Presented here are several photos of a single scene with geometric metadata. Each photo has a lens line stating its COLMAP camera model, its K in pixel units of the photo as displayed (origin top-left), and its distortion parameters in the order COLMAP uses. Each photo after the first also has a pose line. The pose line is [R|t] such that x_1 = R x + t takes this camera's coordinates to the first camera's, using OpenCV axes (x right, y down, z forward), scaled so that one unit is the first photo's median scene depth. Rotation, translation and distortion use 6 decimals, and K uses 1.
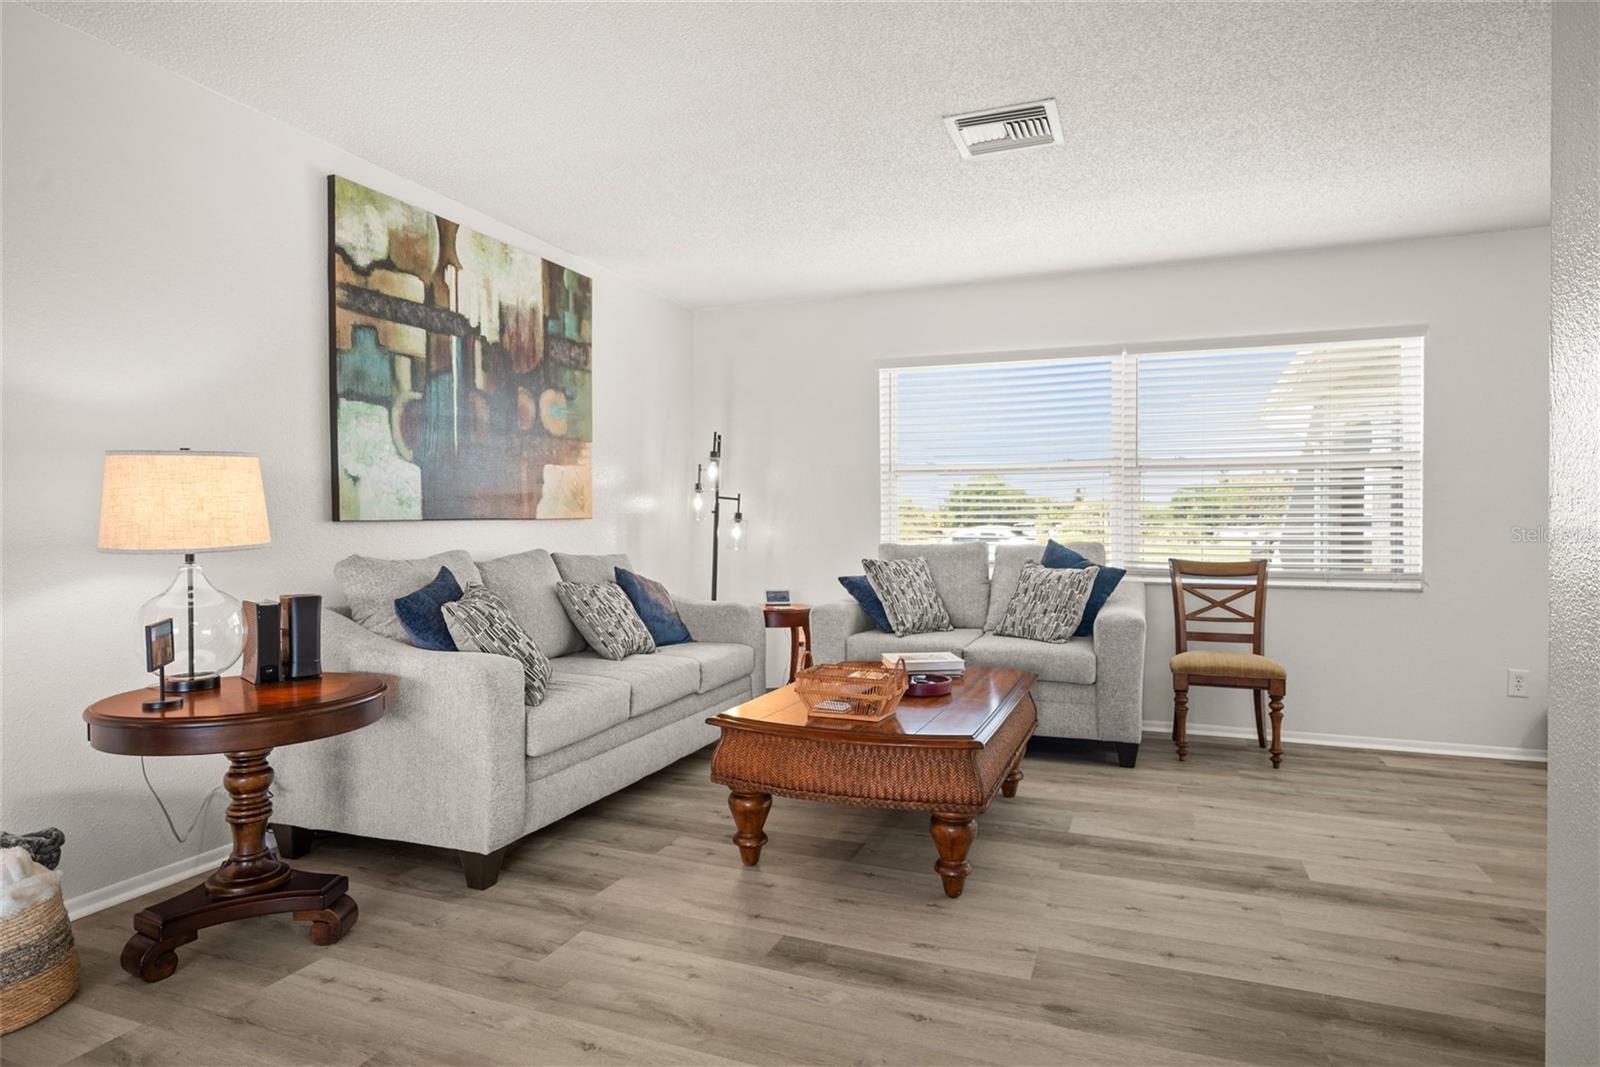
lens RADIAL K [[905.5, 0, 802.8], [0, 905.5, 525.6], [0, 0, 1]] dist [0.000609, 0.000954]
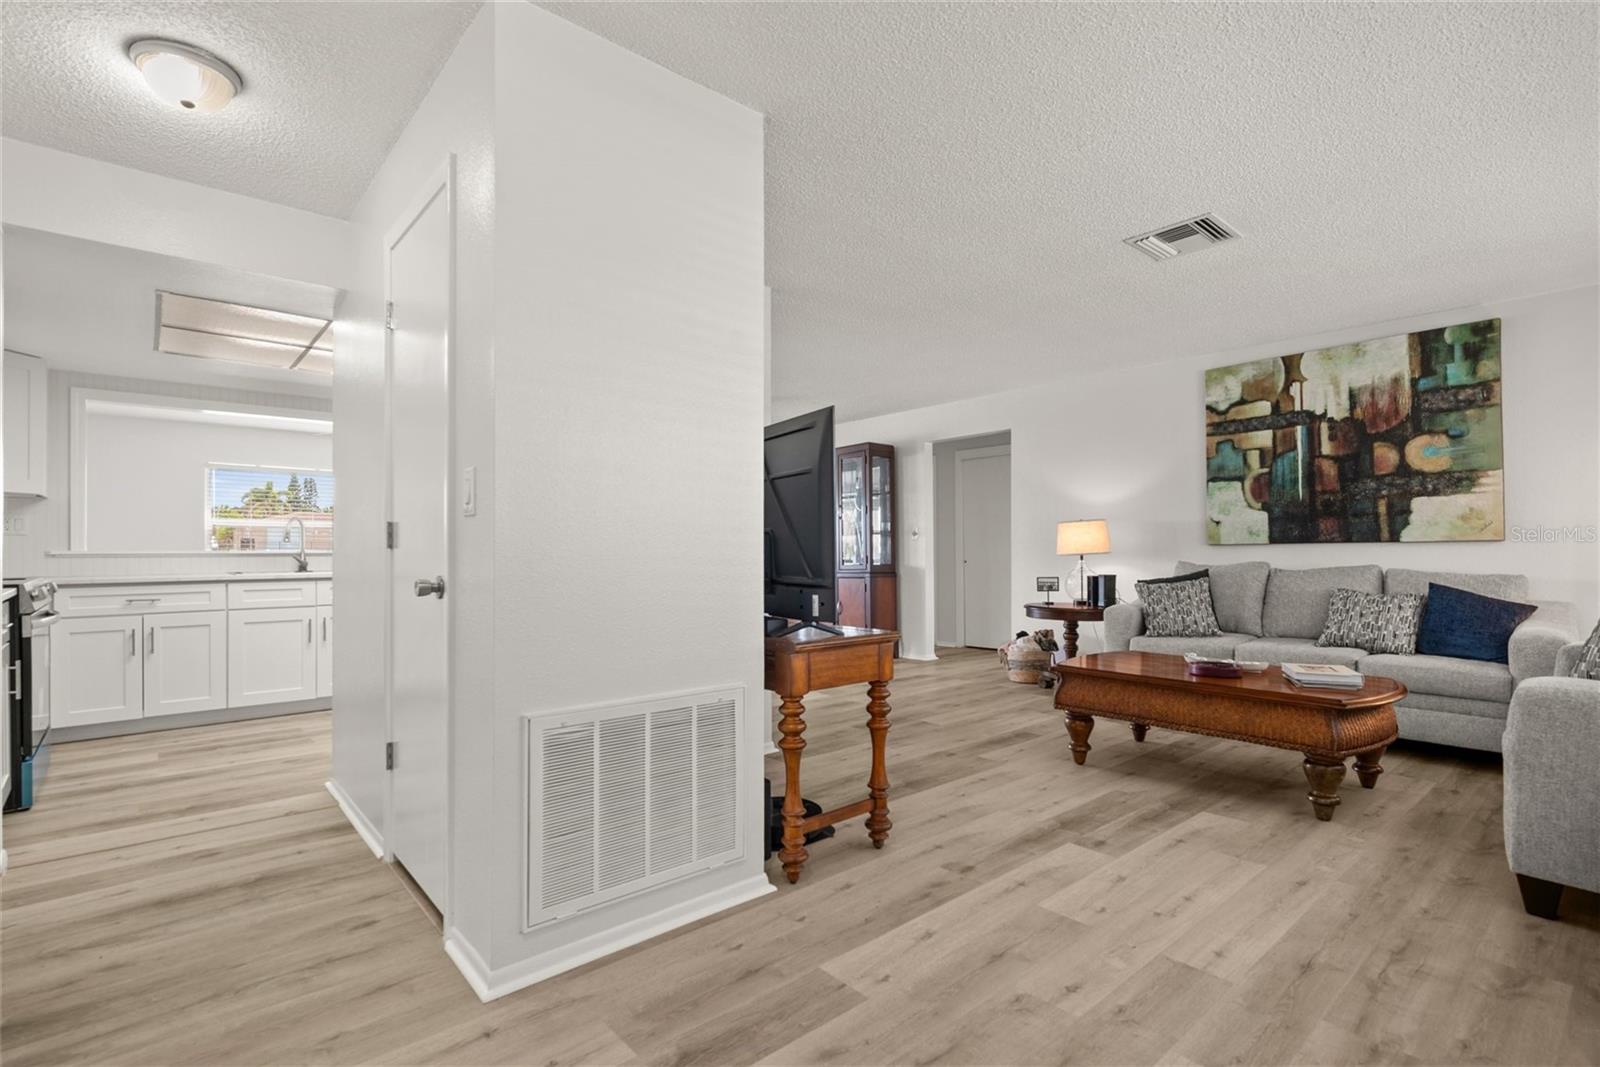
lens RADIAL K [[741.6, 0, 796.8], [0, 741.6, 550.3], [0, 0, 1]] dist [0.000195, 0.000109]
pose [[-0.465416, -0.000398, -0.885092, 1.207608], [-0.004565, 0.999988, 0.001951, 0.007472], [0.885080, 0.004948, -0.465412, 0.867487]]
